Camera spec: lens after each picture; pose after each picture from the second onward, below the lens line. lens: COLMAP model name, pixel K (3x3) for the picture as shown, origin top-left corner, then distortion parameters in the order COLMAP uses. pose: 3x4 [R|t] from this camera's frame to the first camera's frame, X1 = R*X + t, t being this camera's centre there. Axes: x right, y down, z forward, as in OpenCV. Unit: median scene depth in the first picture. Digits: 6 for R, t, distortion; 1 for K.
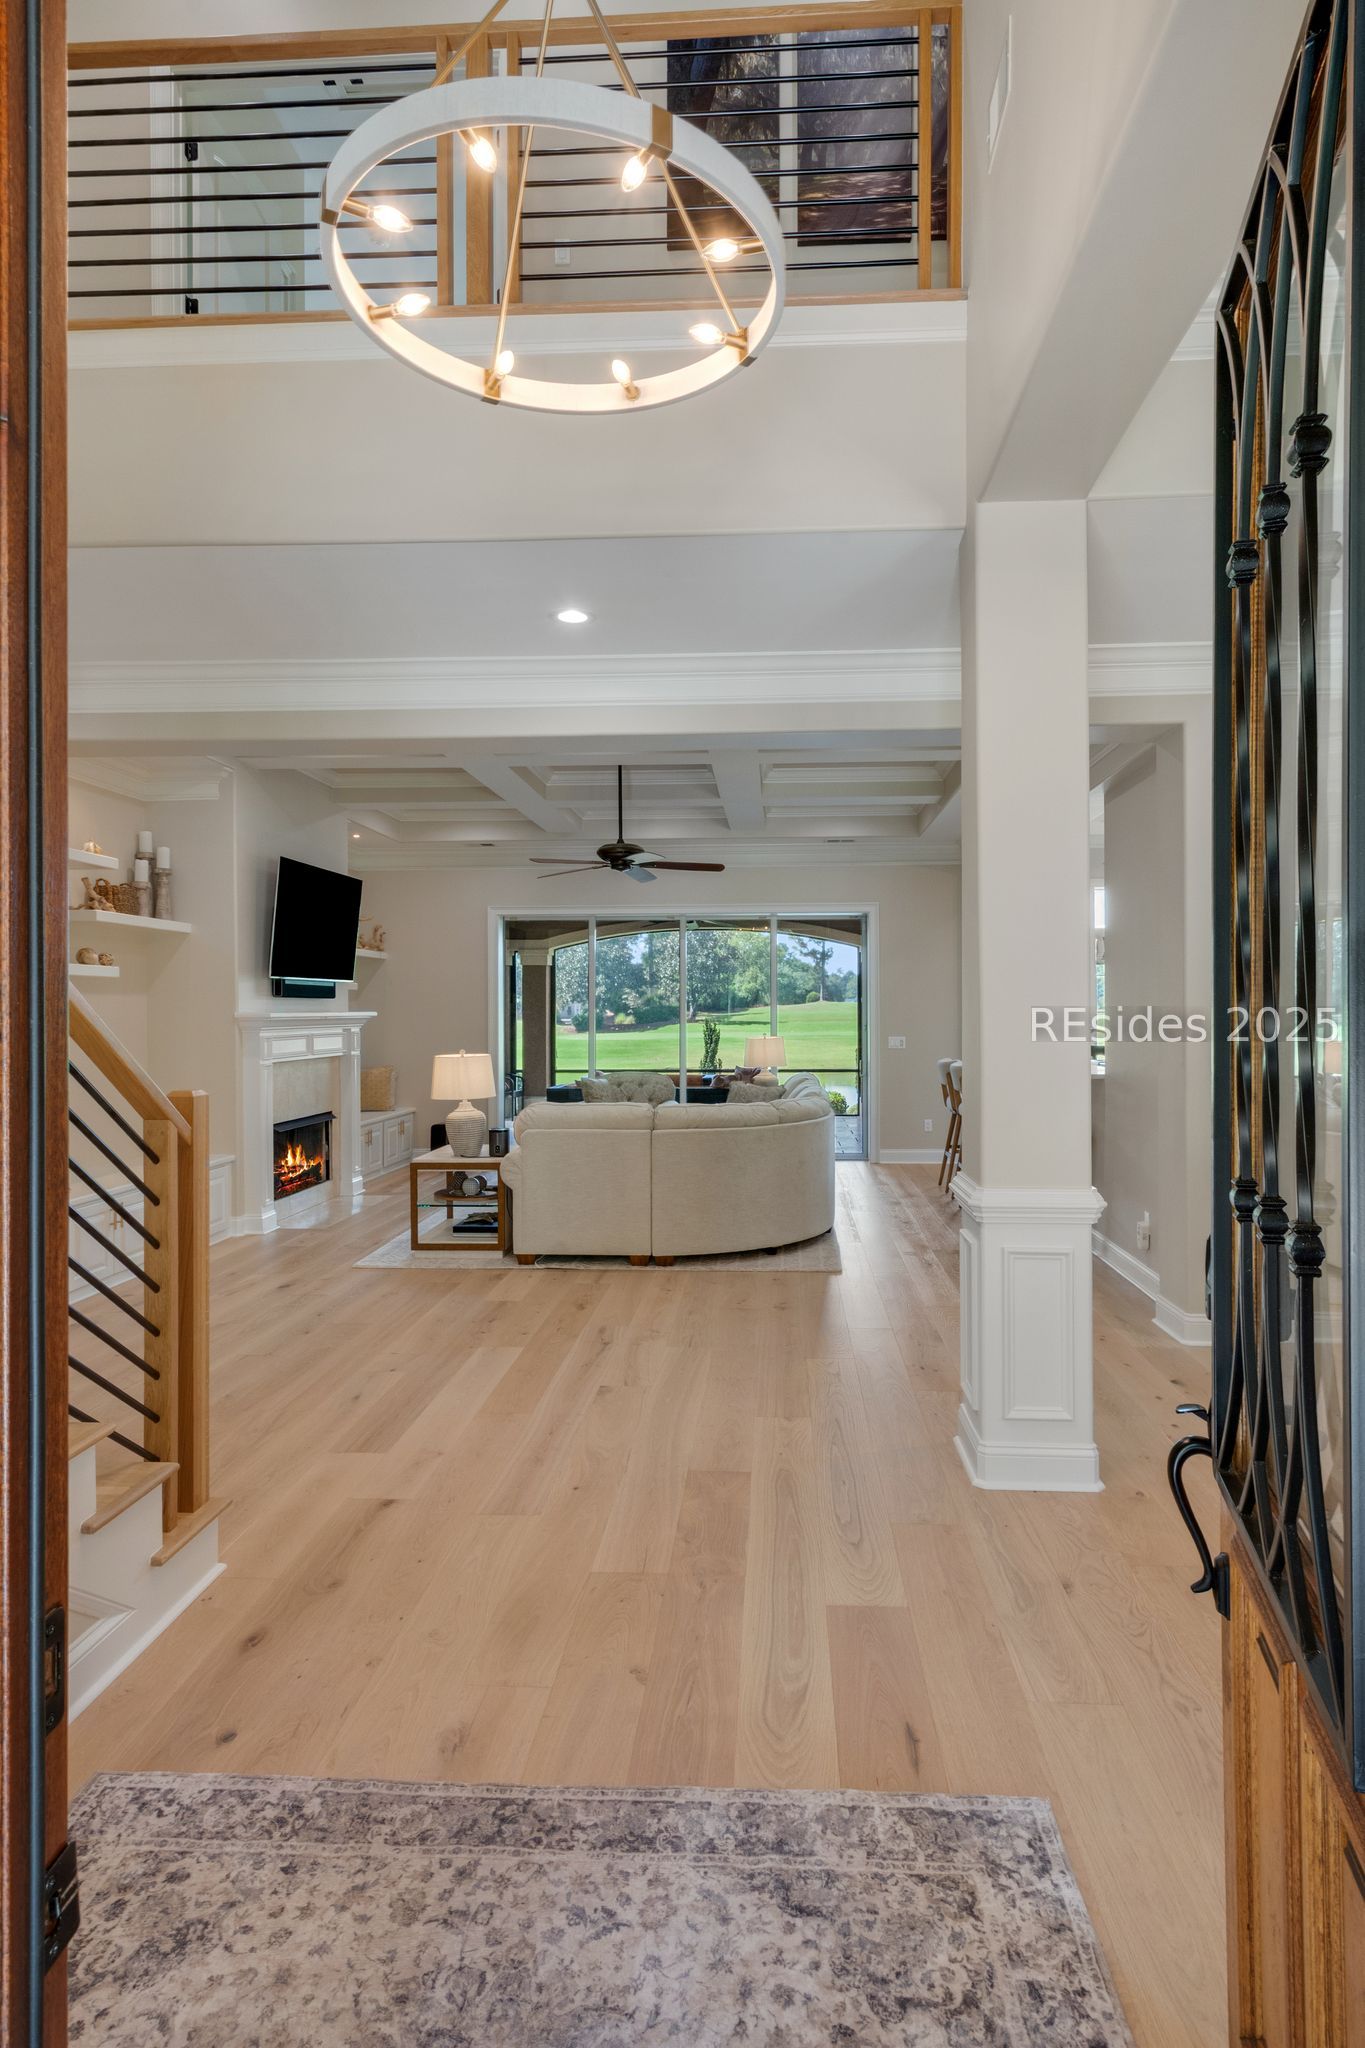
lens RADIAL K [[1003.9, 0, 690.0], [0, 1003.9, 1023.9], [0, 0, 1]] dist [0.003905, -0.000235]
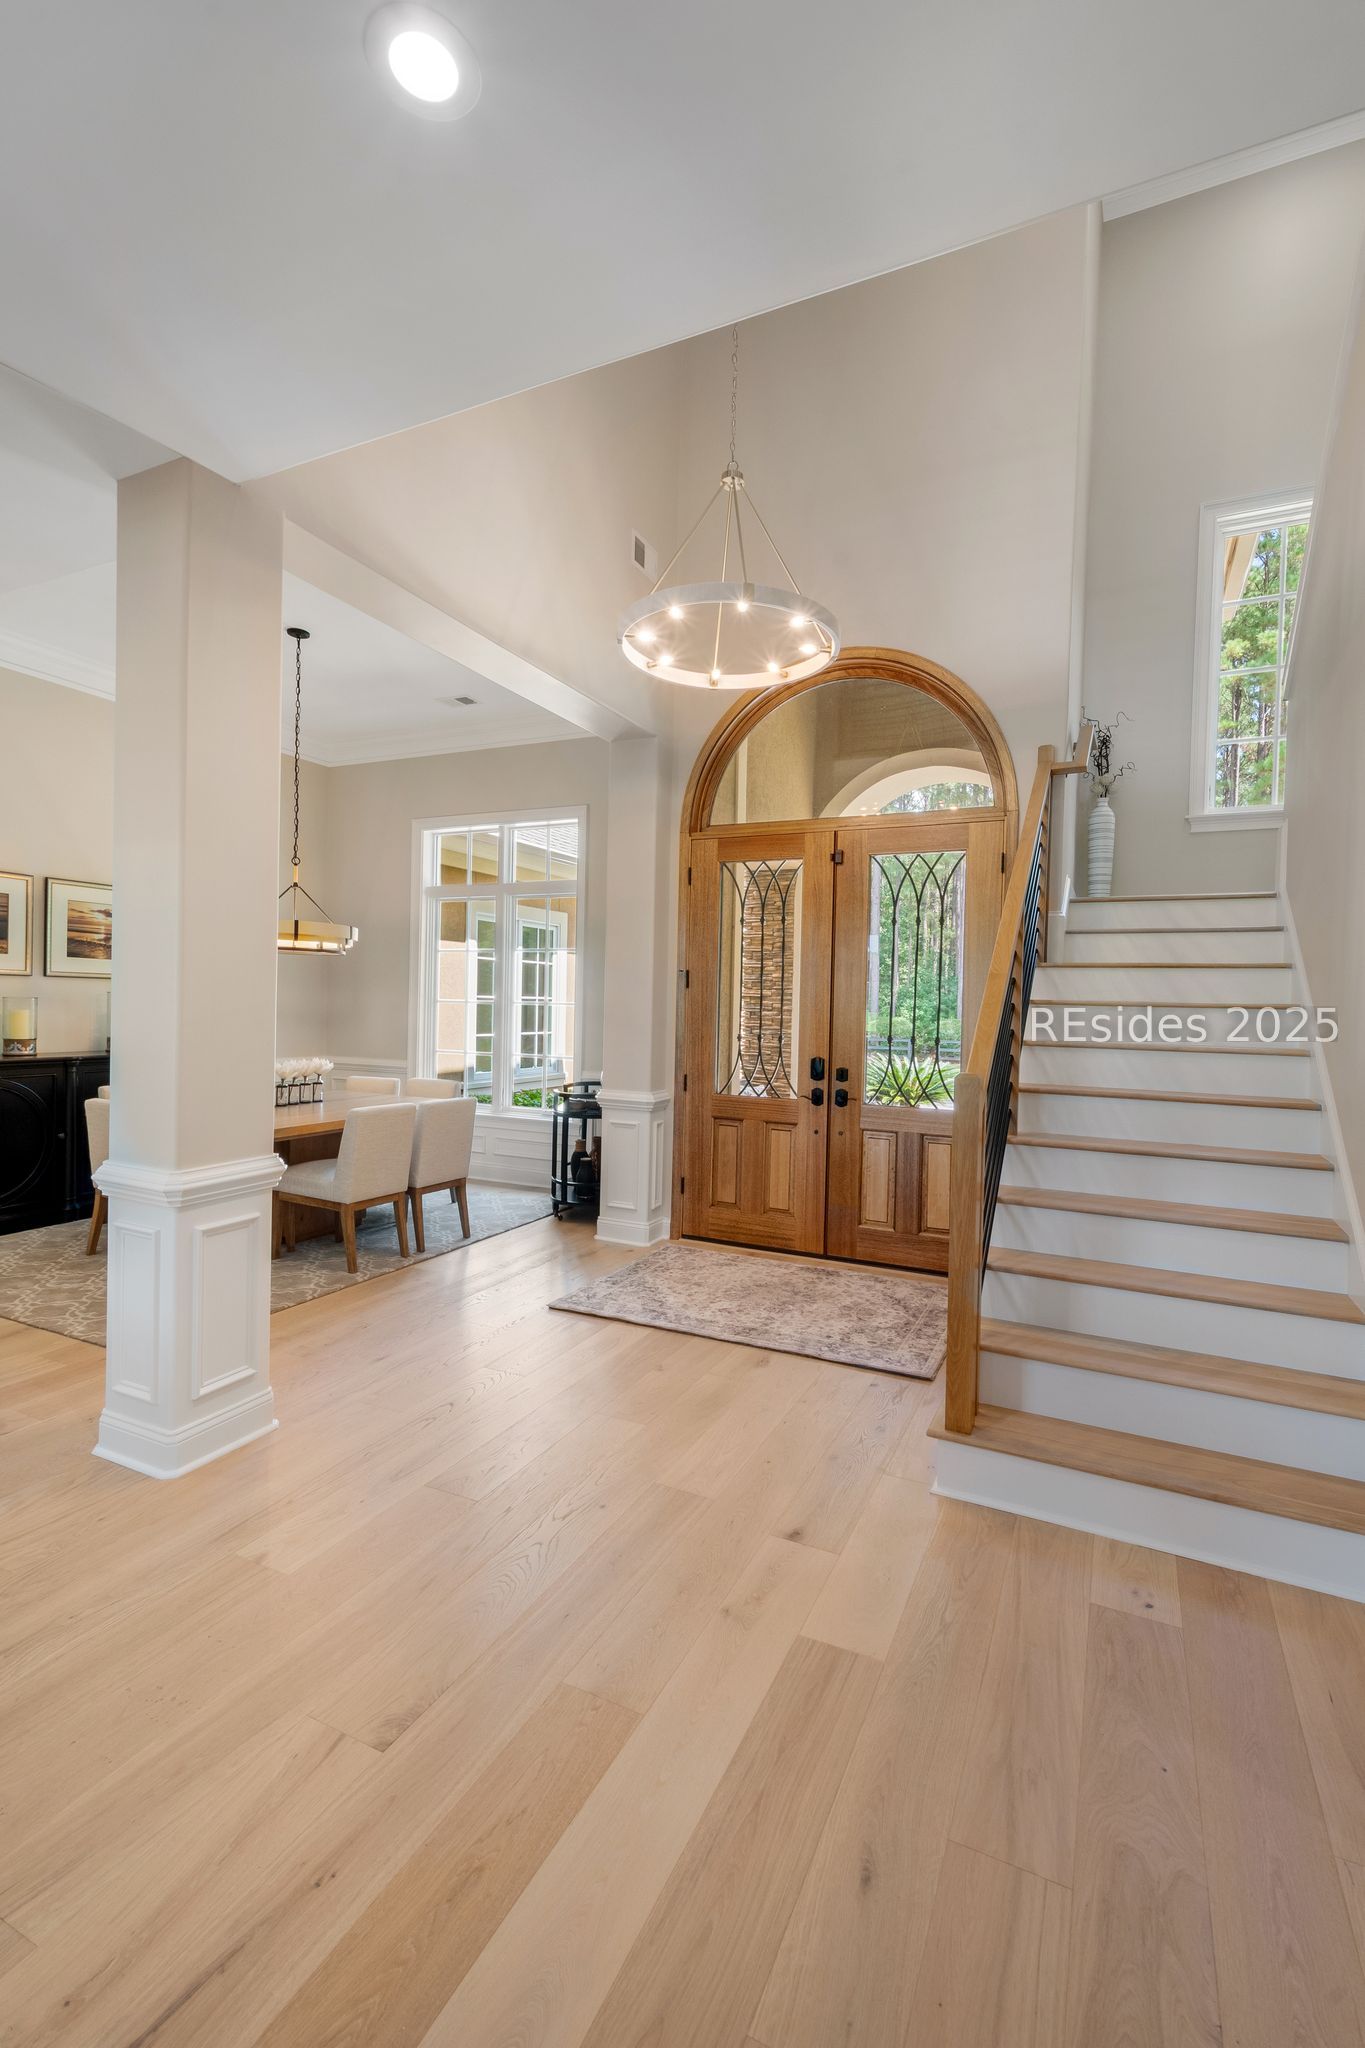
lens RADIAL K [[897.1, 0, 710.3], [0, 897.1, 1018.9], [0, 0, 1]] dist [0.003881, 0.000188]
pose [[-0.928066, -0.024983, 0.371577, -0.572184], [-0.021723, 0.999680, 0.012960, -0.000827], [-0.371782, 0.003956, -0.928312, 1.957952]]
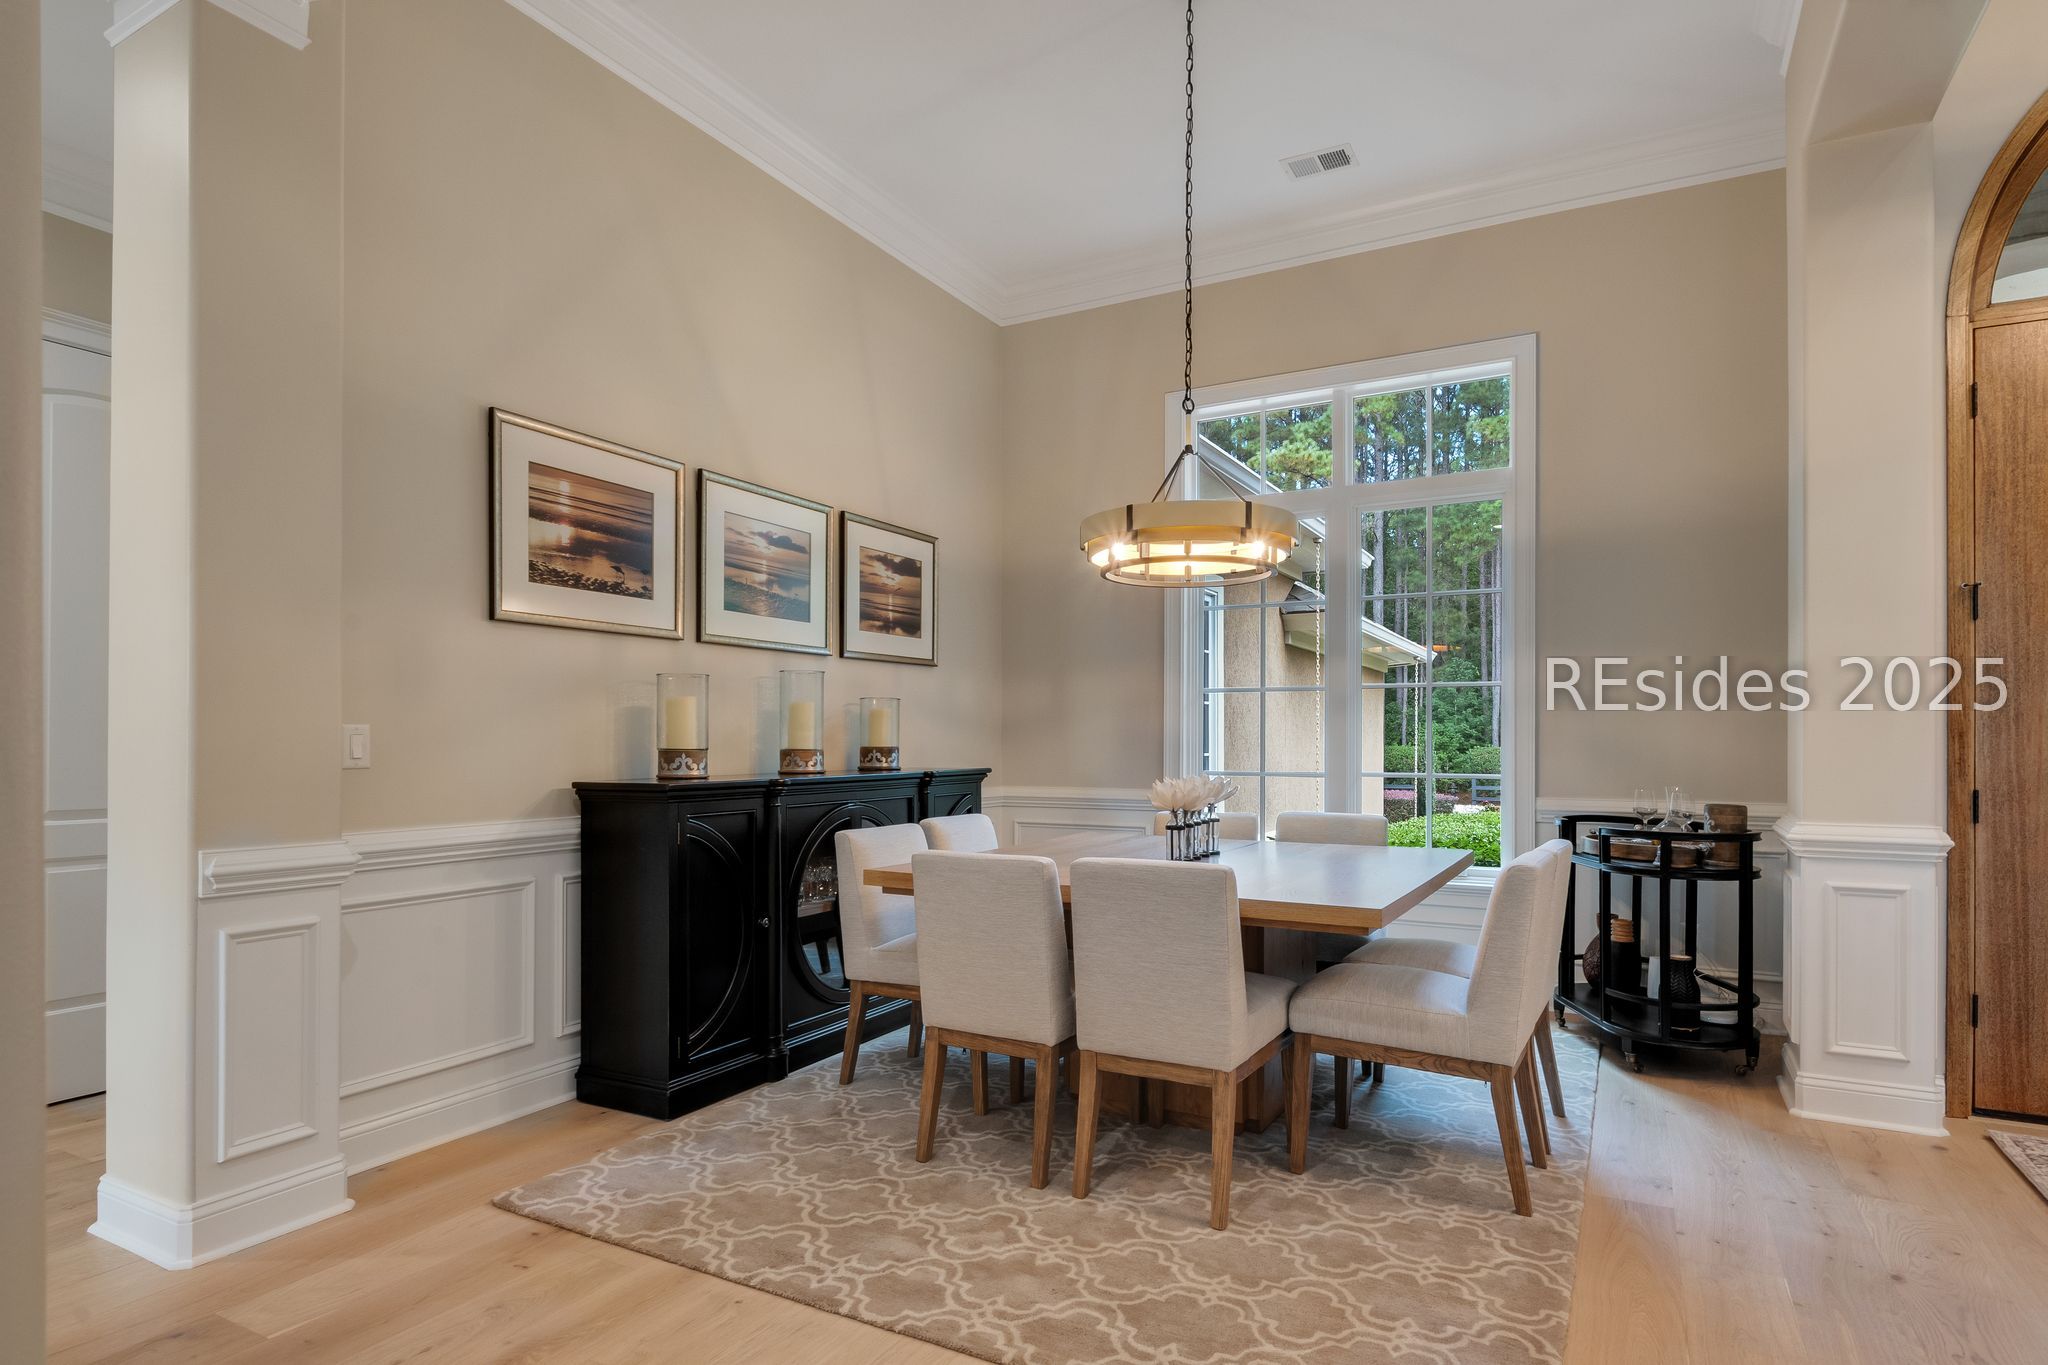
lens RADIAL K [[1098.2, 0, 1016.2], [0, 1098.2, 744.2], [0, 0, 1]] dist [-0.000996, 0.000020]
pose [[-0.897366, -0.000729, 0.441287, 0.626508], [-0.000991, 0.999999, -0.000364, 0.097214], [-0.441286, -0.000764, -0.897366, 1.715271]]
